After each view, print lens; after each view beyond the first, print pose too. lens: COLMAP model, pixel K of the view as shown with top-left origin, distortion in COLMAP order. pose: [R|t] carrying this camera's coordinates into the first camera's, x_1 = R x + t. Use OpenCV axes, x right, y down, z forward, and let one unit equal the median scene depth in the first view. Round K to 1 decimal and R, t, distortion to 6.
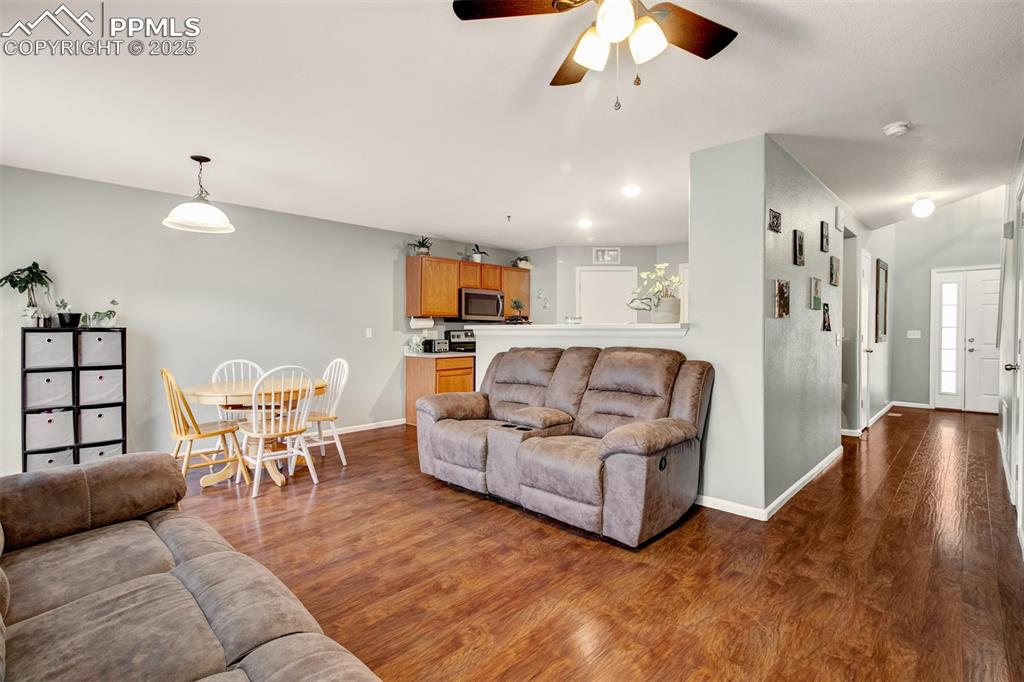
lens RADIAL K [[483.7, 0, 512.0], [0, 483.7, 341.0], [0, 0, 1]] dist [0.026530, -0.000176]
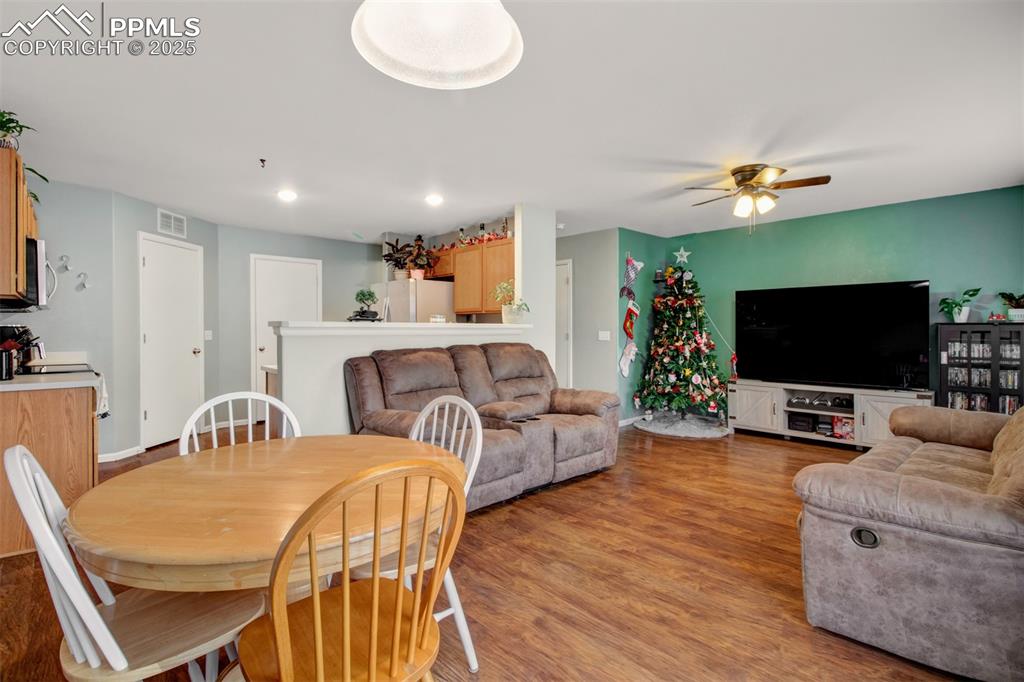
lens RADIAL K [[483.7, 0, 512.0], [0, 483.7, 341.0], [0, 0, 1]] dist [0.026530, -0.000176]
pose [[0.030939, -0.017051, 0.999376, -1.129021], [0.012596, 0.999782, 0.016668, -0.017690], [-0.999442, 0.012072, 0.031147, 1.057118]]
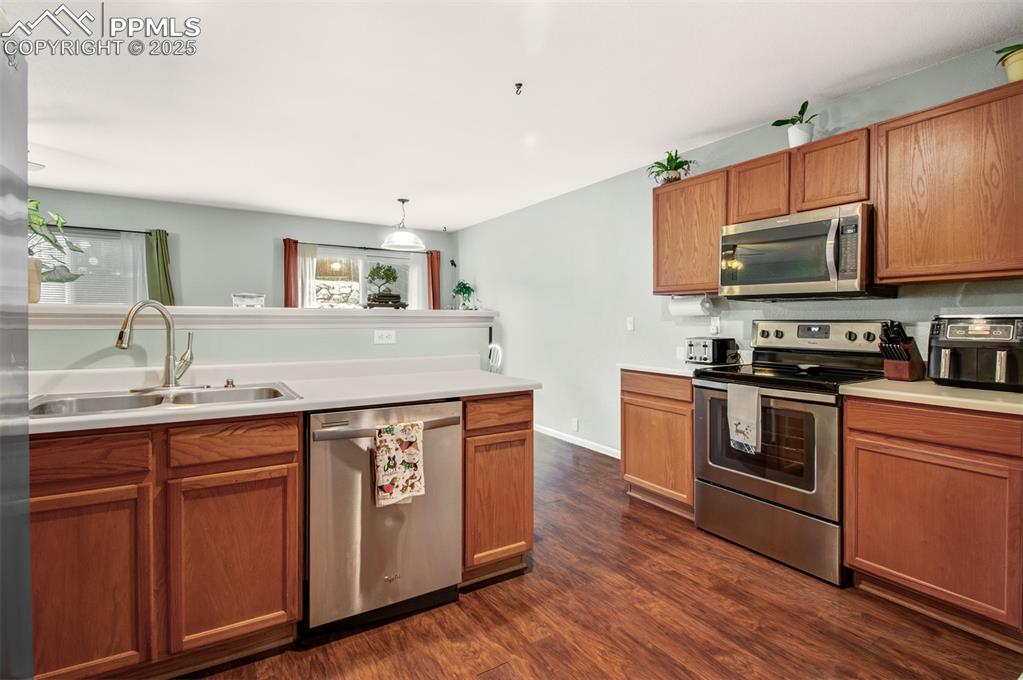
lens RADIAL K [[474.9, 0, 510.2], [0, 474.9, 320.2], [0, 0, 1]] dist [-0.001107, -0.014125]
pose [[-0.215914, -0.000932, -0.976412, 0.760775], [-0.011060, 0.999938, 0.001491, -0.042241], [0.976350, 0.011121, -0.215910, 1.822404]]
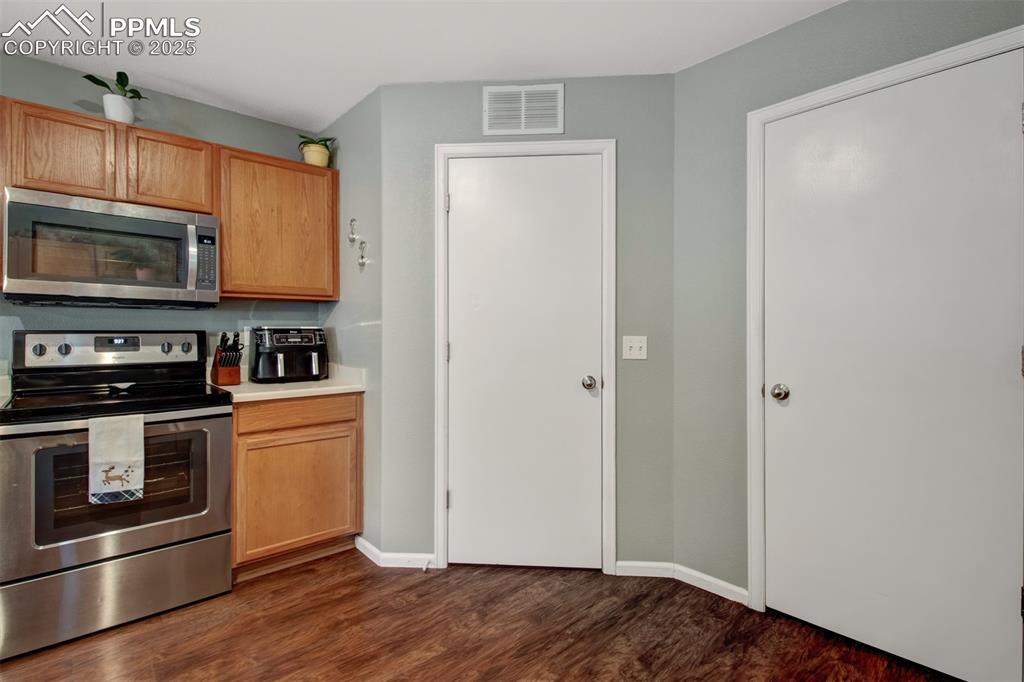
lens RADIAL K [[496.4, 0, 495.3], [0, 496.4, 337.2], [0, 0, 1]] dist [-0.002436, -0.000745]
pose [[0.998251, 0.001340, -0.059103, 0.435561], [-0.001033, 0.999986, 0.005233, -0.041743], [0.059109, -0.005163, 0.998238, 1.443524]]
